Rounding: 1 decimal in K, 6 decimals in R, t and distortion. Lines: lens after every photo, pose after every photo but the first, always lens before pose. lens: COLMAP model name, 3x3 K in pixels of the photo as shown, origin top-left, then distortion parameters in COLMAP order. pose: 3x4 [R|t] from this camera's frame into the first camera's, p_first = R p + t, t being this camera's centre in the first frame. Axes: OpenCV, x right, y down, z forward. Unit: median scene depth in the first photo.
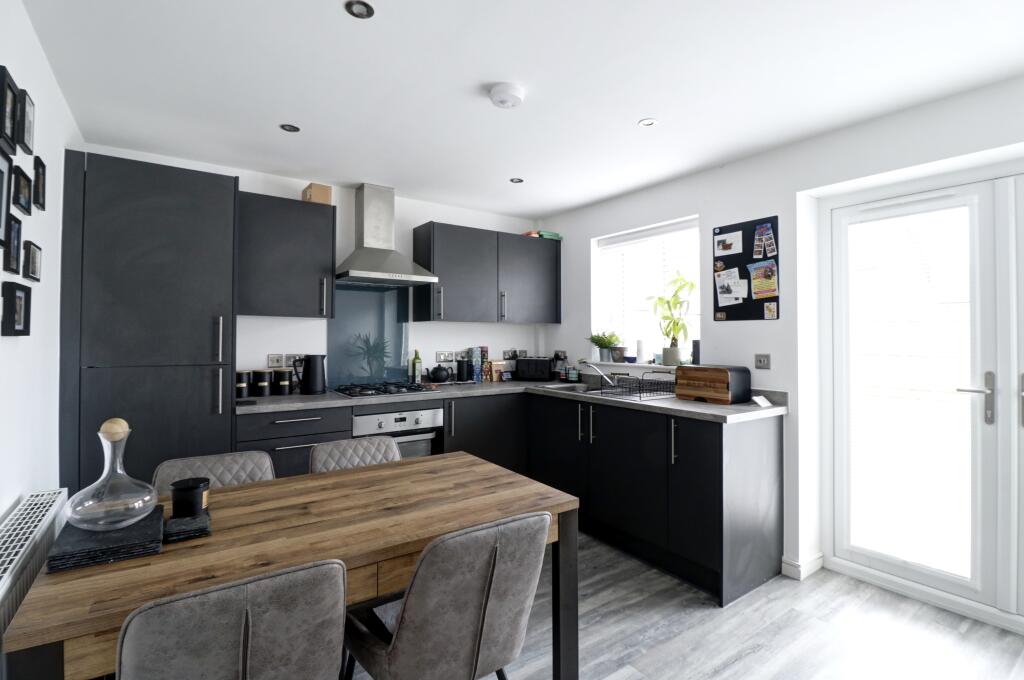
lens RADIAL K [[492.5, 0, 510.2], [0, 492.5, 332.6], [0, 0, 1]] dist [-0.004758, -0.001250]
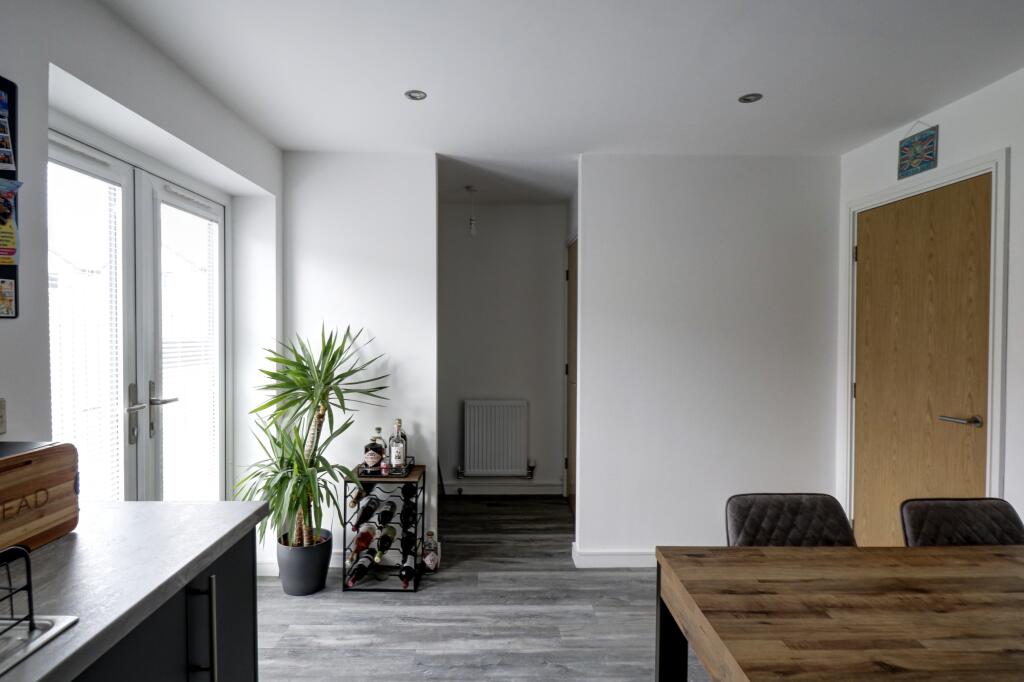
lens RADIAL K [[547.2, 0, 512.0], [0, 547.2, 341.0], [0, 0, 1]] dist [0.025390, -0.025314]
pose [[-0.835193, -0.021128, 0.549551, -0.095367], [-0.010386, 0.999690, 0.022650, -0.020860], [-0.549859, 0.013209, -0.835153, 1.096406]]
